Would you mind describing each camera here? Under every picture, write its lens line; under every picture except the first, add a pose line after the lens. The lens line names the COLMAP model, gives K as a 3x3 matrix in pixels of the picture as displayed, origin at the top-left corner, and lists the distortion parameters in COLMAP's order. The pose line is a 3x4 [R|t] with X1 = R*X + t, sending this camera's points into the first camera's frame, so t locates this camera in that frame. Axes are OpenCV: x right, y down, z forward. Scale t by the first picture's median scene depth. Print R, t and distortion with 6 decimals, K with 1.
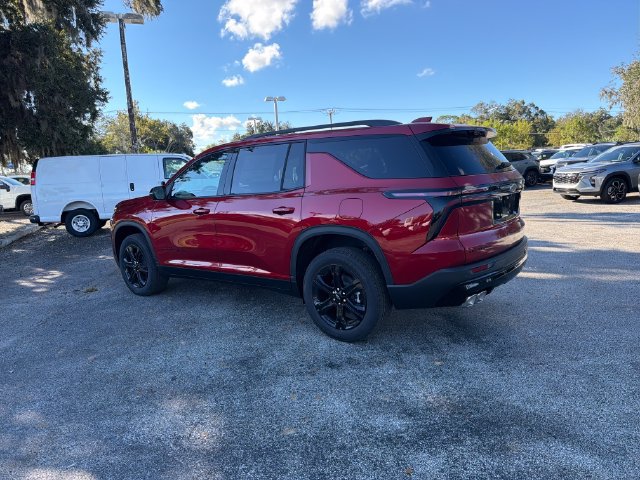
lens RADIAL K [[452.3, 0, 314.3], [0, 452.3, 241.2], [0, 0, 1]] dist [0.050473, -0.064755]
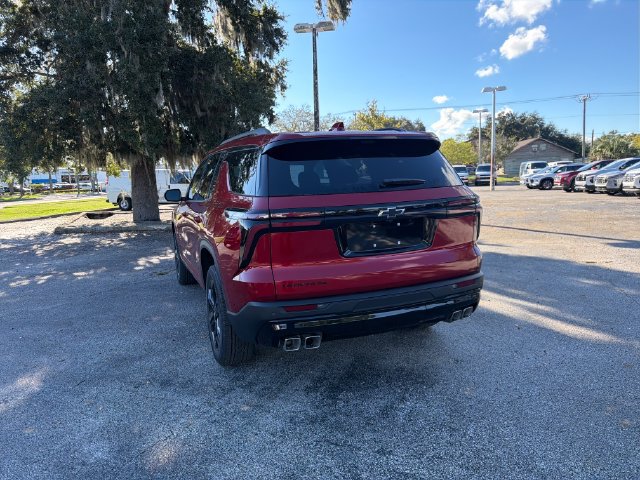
lens RADIAL K [[452.3, 0, 315.5], [0, 452.3, 240.7], [0, 0, 1]] dist [0.050473, -0.064755]
pose [[0.871952, 0.089988, -0.481250, 0.424785], [-0.085229, 0.995854, 0.031790, -0.050340], [0.482116, 0.013297, 0.876006, 0.158643]]
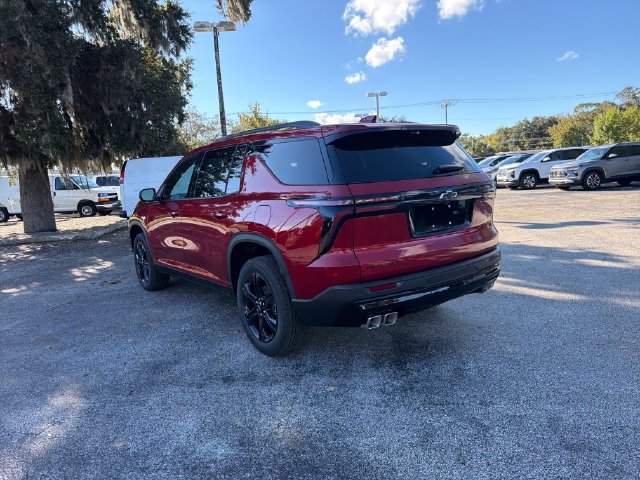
lens RADIAL K [[452.3, 0, 314.6], [0, 452.3, 241.7], [0, 0, 1]] dist [0.050473, -0.064755]
pose [[0.967408, 0.033221, -0.251035, 0.248188], [-0.030866, 0.999435, 0.013313, -0.019945], [0.251335, -0.005131, 0.967886, 0.062137]]
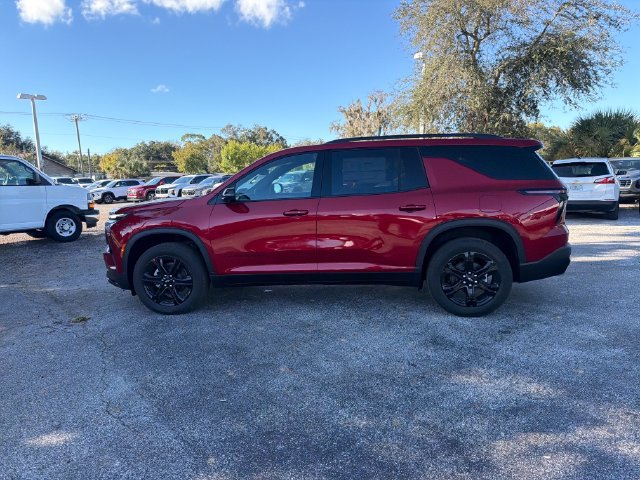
lens RADIAL K [[452.3, 0, 315.8], [0, 452.3, 242.0], [0, 0, 1]] dist [0.050473, -0.064755]
pose [[0.851374, -0.042310, 0.522850, -0.562792], [0.060939, 0.997971, -0.018470, 0.014038], [-0.521007, 0.047587, 0.852225, 0.116065]]
